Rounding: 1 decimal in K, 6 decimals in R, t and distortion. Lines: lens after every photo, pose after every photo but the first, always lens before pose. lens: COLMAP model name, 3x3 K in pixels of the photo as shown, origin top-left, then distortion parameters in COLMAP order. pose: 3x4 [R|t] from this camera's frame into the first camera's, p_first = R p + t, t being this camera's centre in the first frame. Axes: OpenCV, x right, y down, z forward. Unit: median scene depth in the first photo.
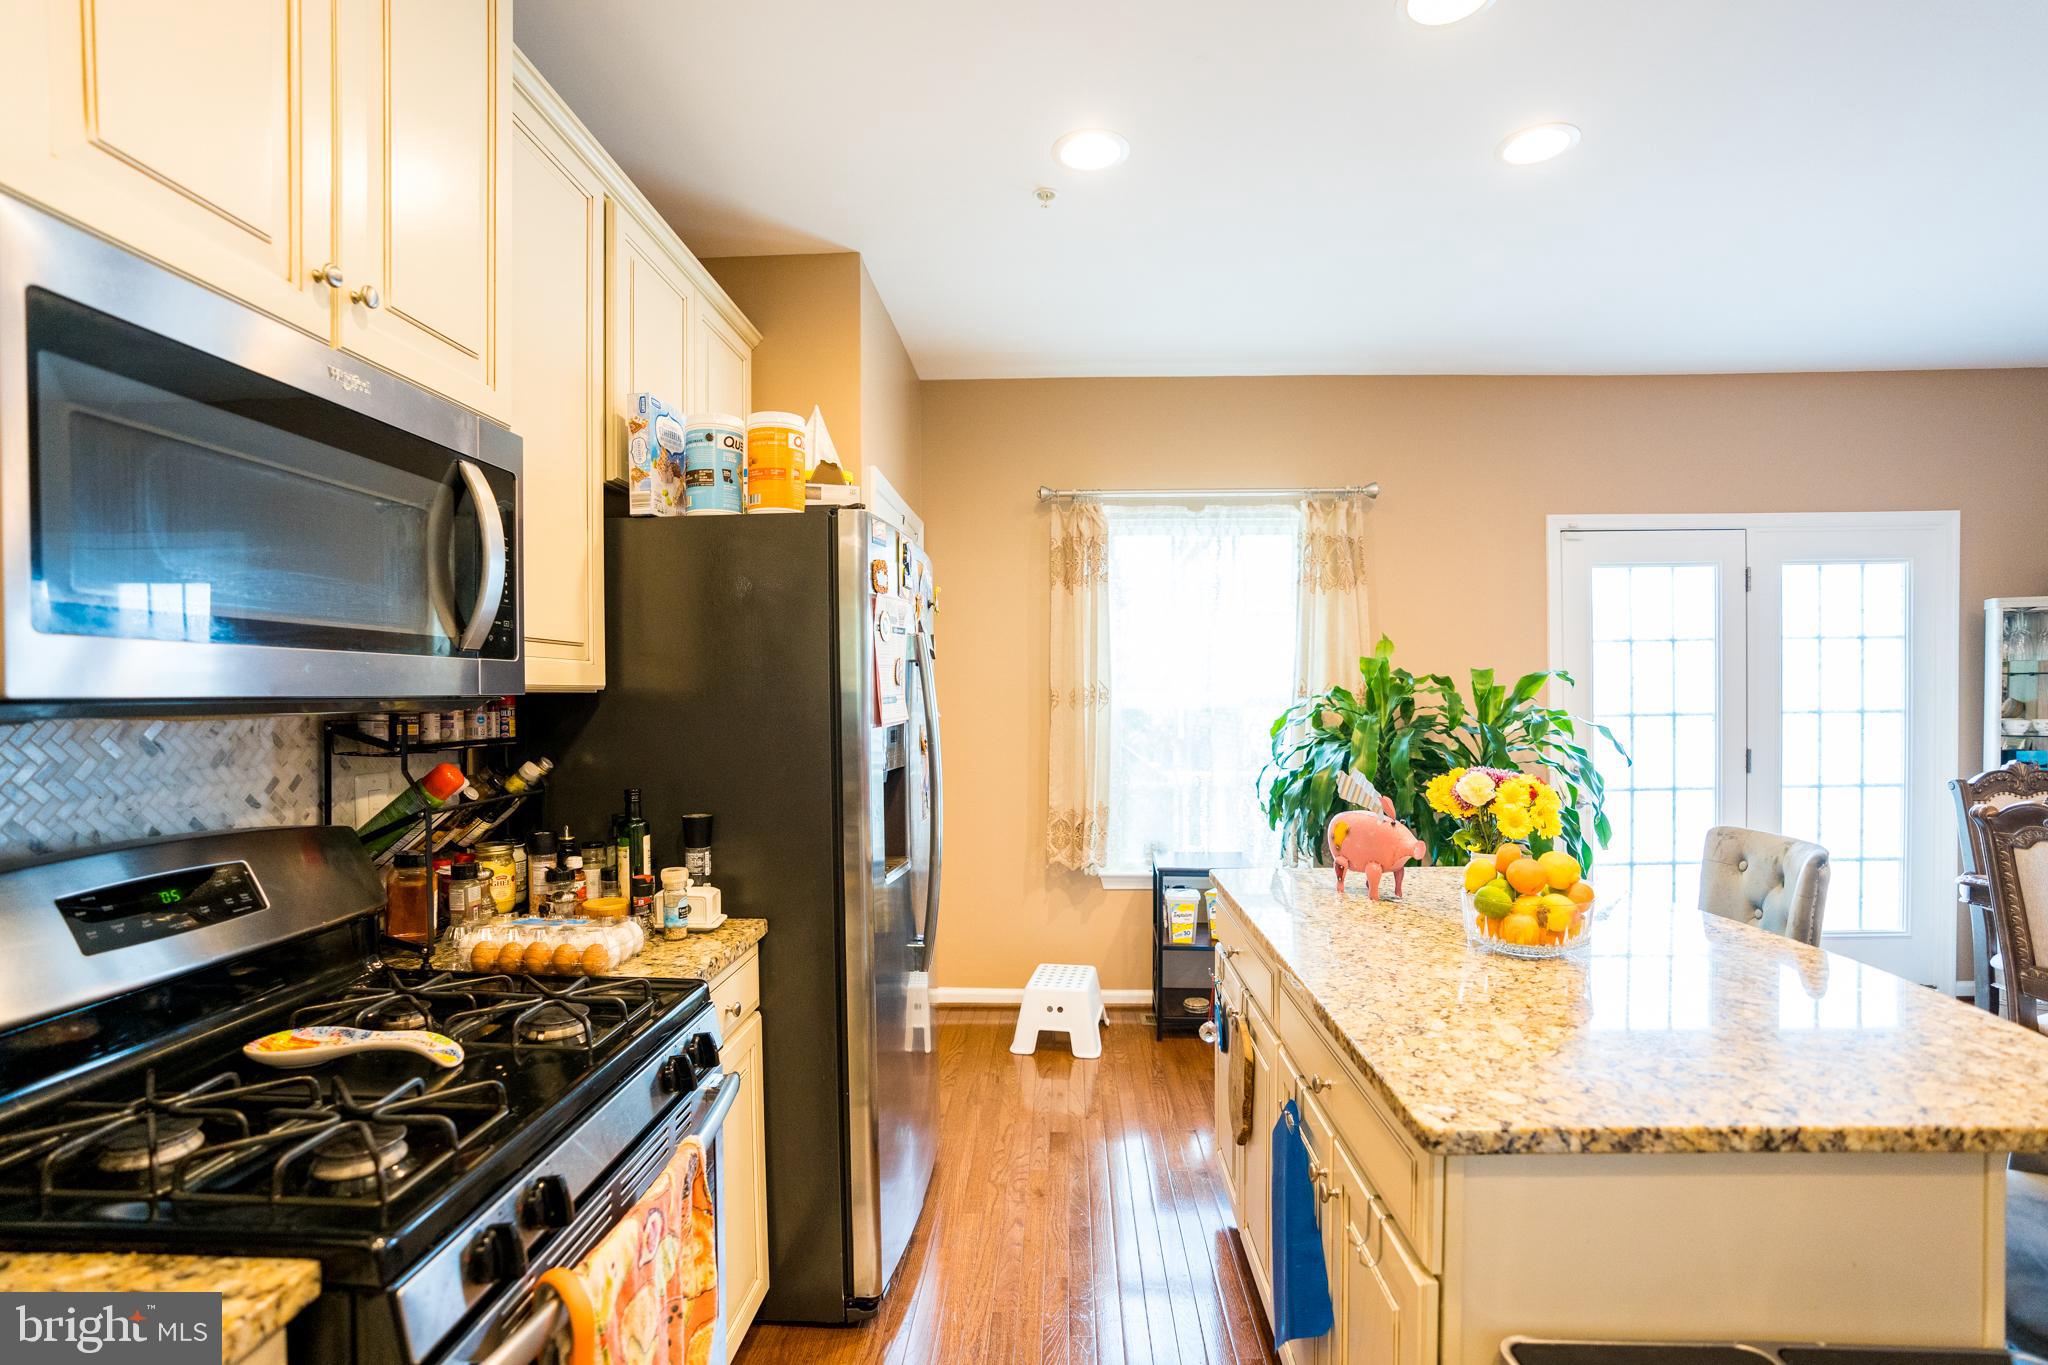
lens RADIAL K [[997.1, 0, 975.2], [0, 997.1, 699.3], [0, 0, 1]] dist [-0.049087, 0.016145]
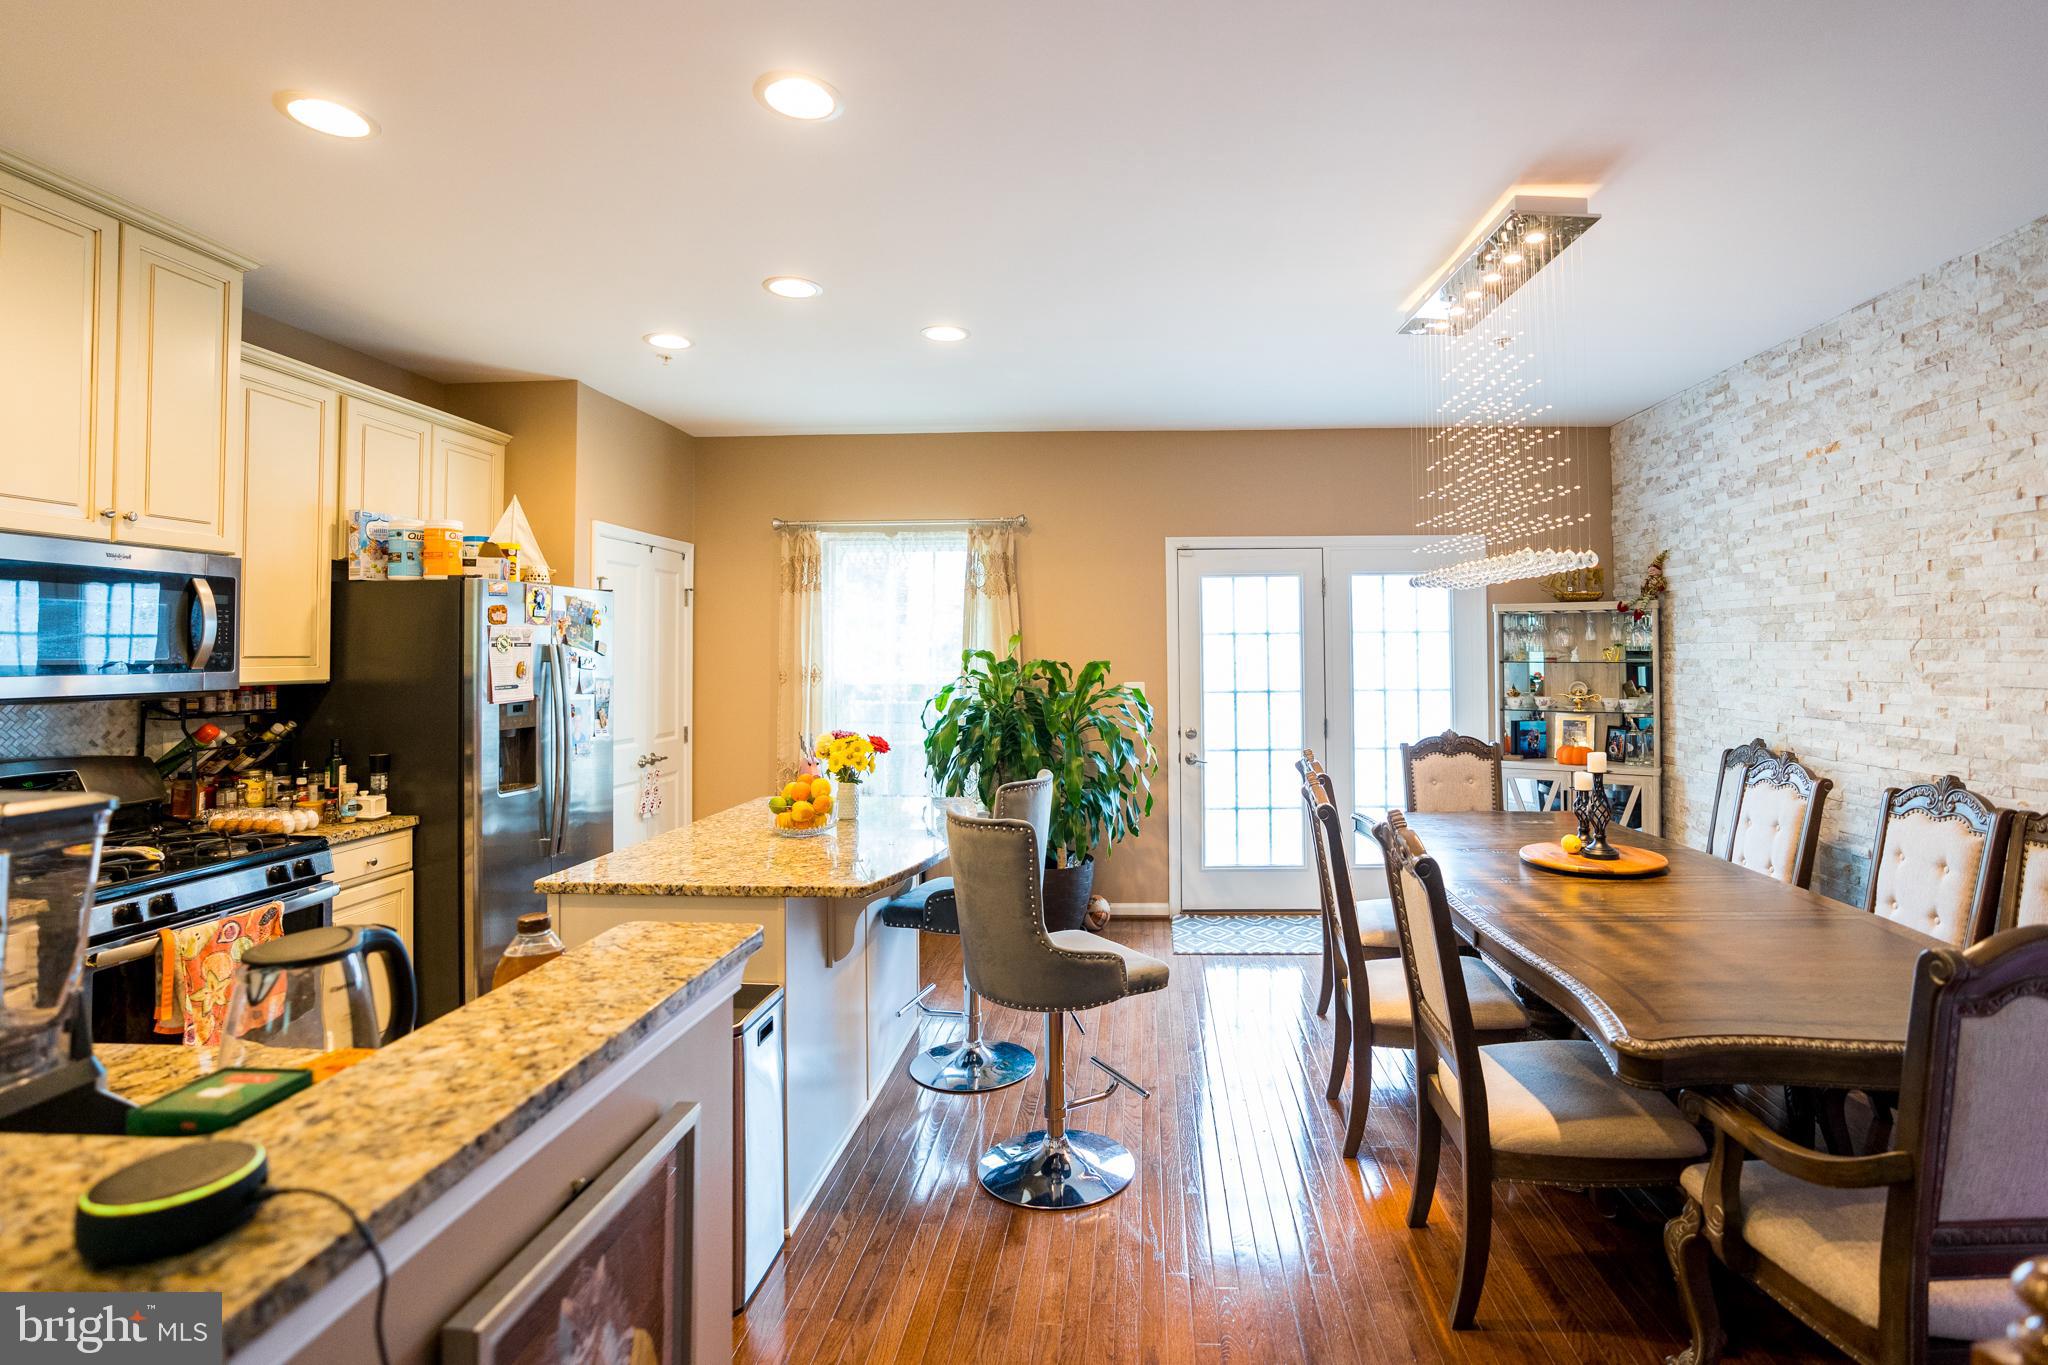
lens RADIAL K [[997.1, 0, 1035.2], [0, 997.1, 627.8], [0, 0, 1]] dist [-0.049087, 0.016145]
pose [[0.999992, 0.002329, 0.003376, 0.893057], [-0.002230, 0.999569, -0.029271, -0.059135], [-0.003443, 0.029263, 0.999566, -0.746408]]
